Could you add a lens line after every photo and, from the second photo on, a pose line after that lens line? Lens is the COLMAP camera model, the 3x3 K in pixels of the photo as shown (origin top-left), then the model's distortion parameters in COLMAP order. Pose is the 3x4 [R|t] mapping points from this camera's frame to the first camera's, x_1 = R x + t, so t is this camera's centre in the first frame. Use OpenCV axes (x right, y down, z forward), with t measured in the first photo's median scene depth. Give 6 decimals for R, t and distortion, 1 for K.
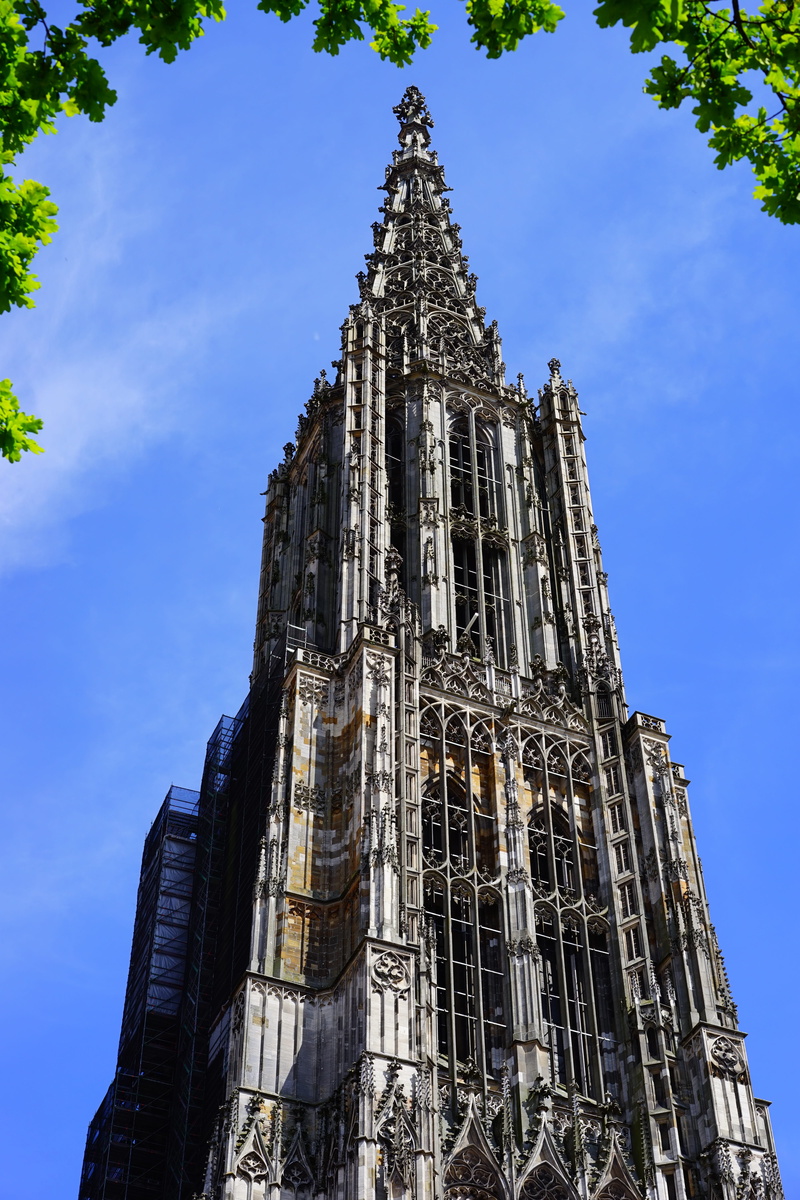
lens RADIAL K [[1828.9, 0, 400.0], [0, 1828.9, 600.0], [0, 0, 1]] dist [0.020549, -0.020400]
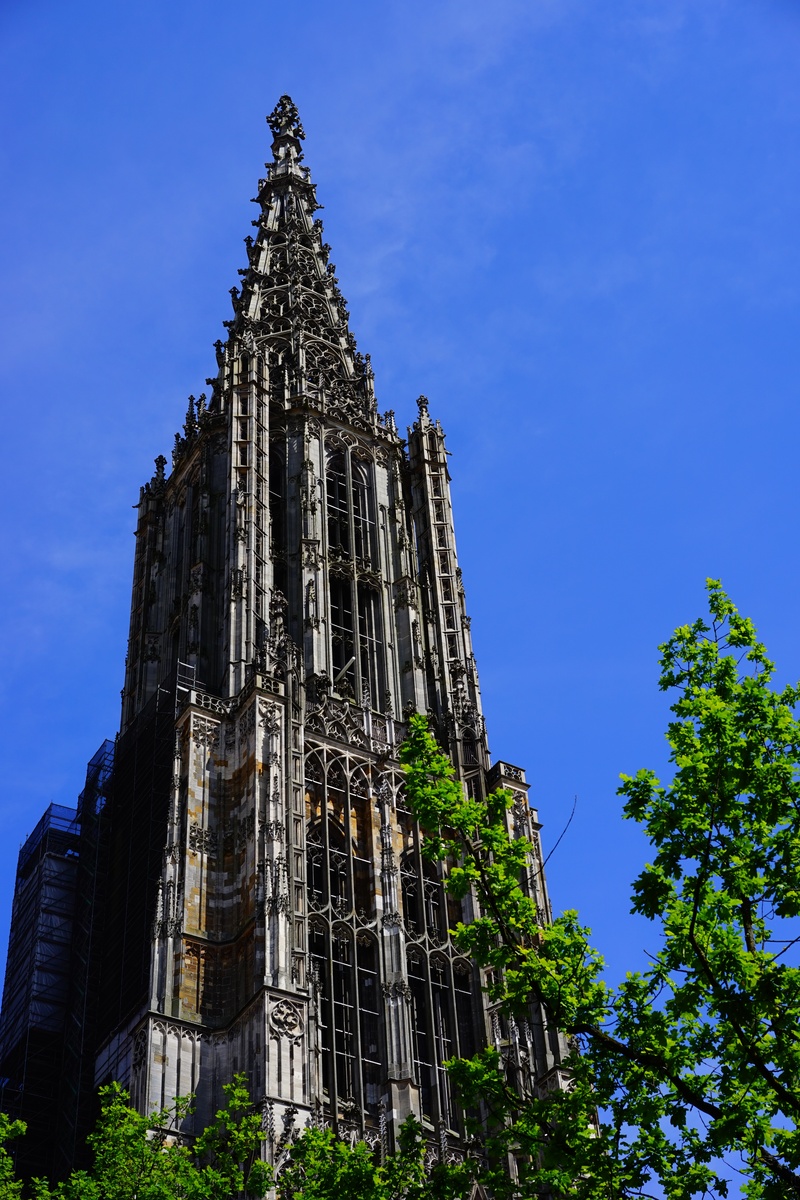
lens RADIAL K [[1828.9, 0, 400.0], [0, 1828.9, 600.0], [0, 0, 1]] dist [0.020549, -0.020400]
pose [[0.990959, 0.057226, 0.121349, -0.066177], [-0.061871, 0.997475, 0.034866, -0.068413], [-0.119047, -0.042059, 0.991997, -0.059871]]
